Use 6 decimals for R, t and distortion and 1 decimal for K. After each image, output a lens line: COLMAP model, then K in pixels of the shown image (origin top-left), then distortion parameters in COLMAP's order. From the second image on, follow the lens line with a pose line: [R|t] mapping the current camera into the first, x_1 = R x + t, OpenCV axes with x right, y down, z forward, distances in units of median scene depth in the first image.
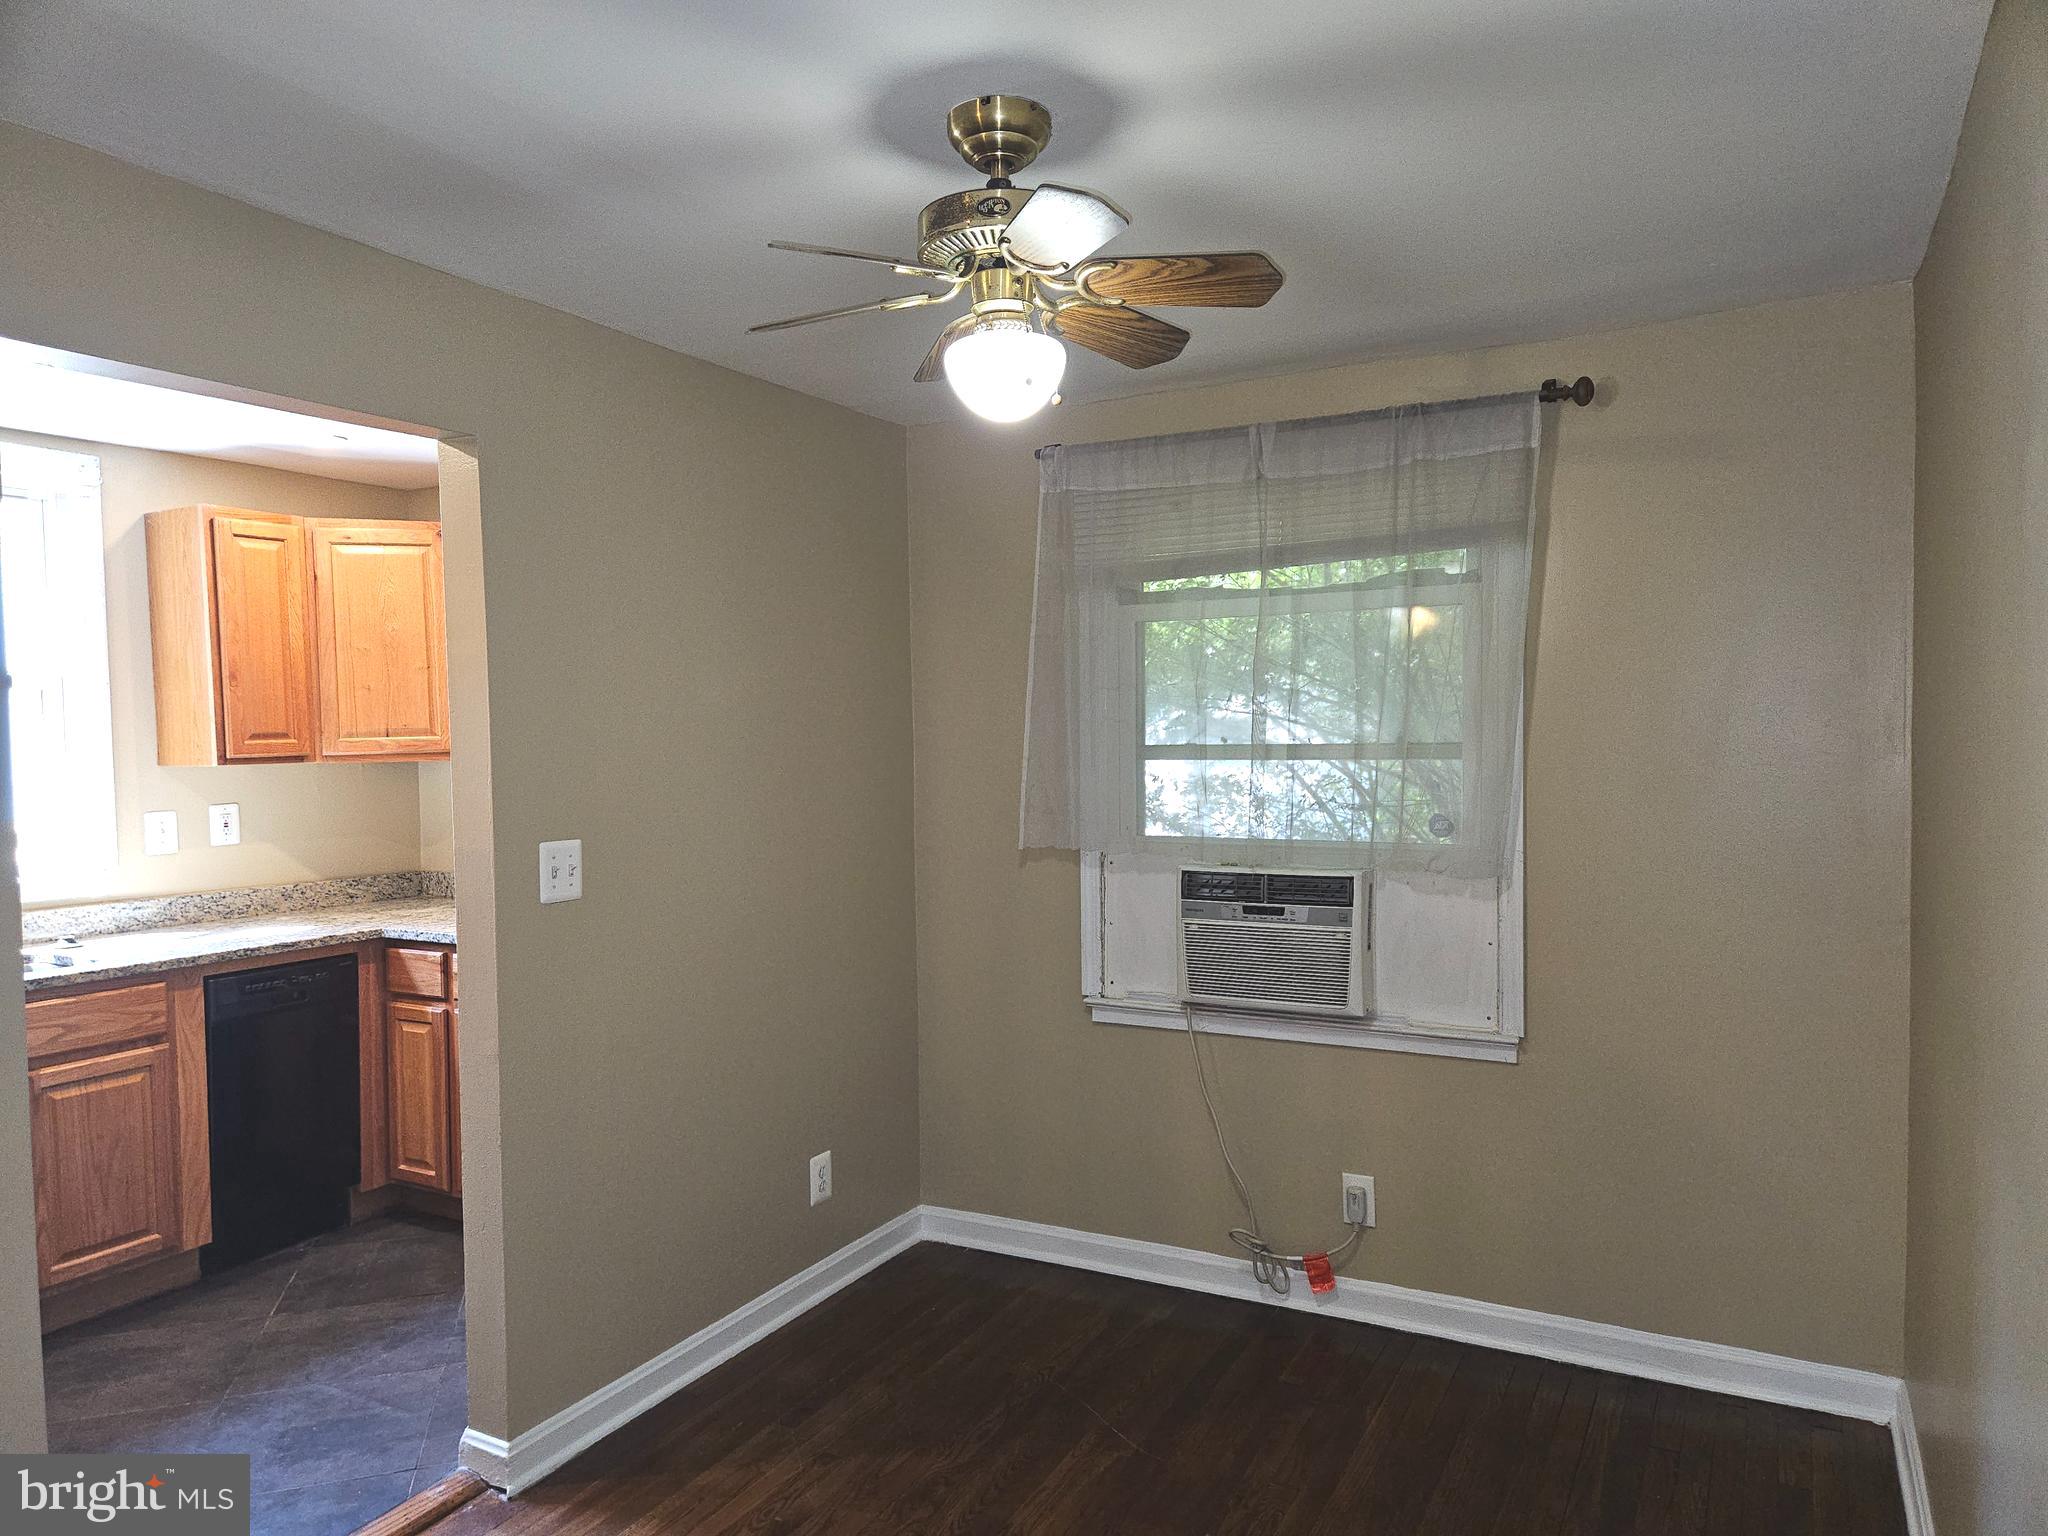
lens RADIAL K [[1374.0, 0, 1006.8], [0, 1374.0, 786.4], [0, 0, 1]] dist [0.075703, -0.013764]
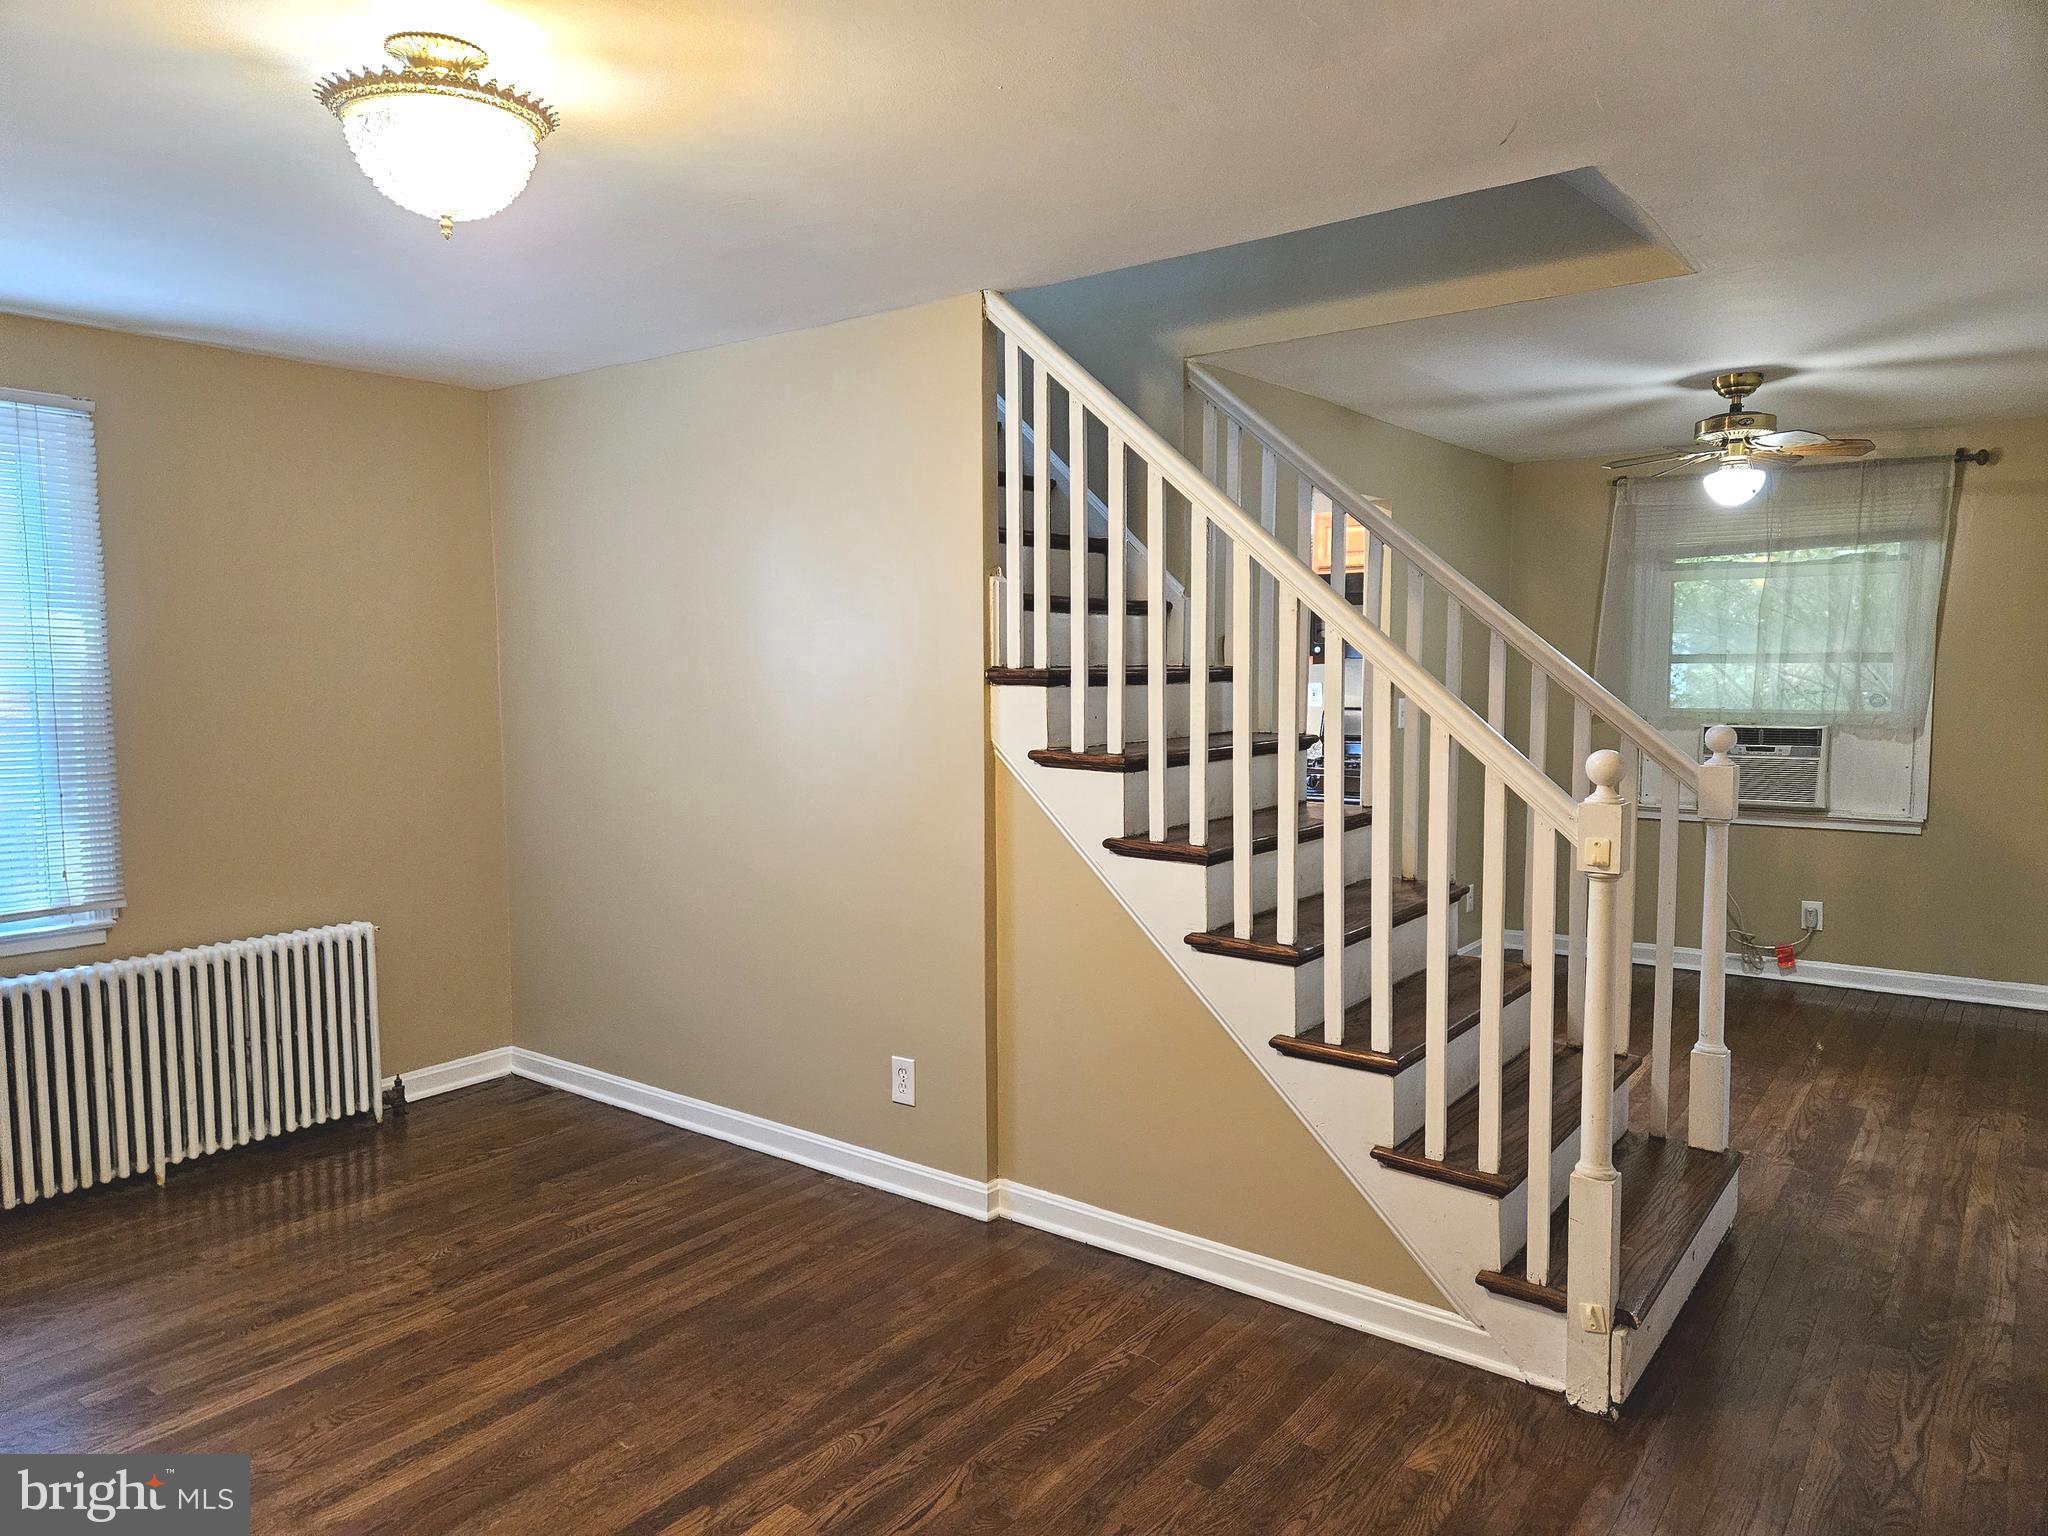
lens RADIAL K [[1374.0, 0, 1035.5], [0, 1374.0, 755.8], [0, 0, 1]] dist [0.075703, -0.013764]
pose [[0.993268, 0.017406, -0.114527, -0.535748], [-0.013374, 0.999267, 0.035878, 0.048657], [0.115068, -0.034105, 0.992772, -0.888311]]
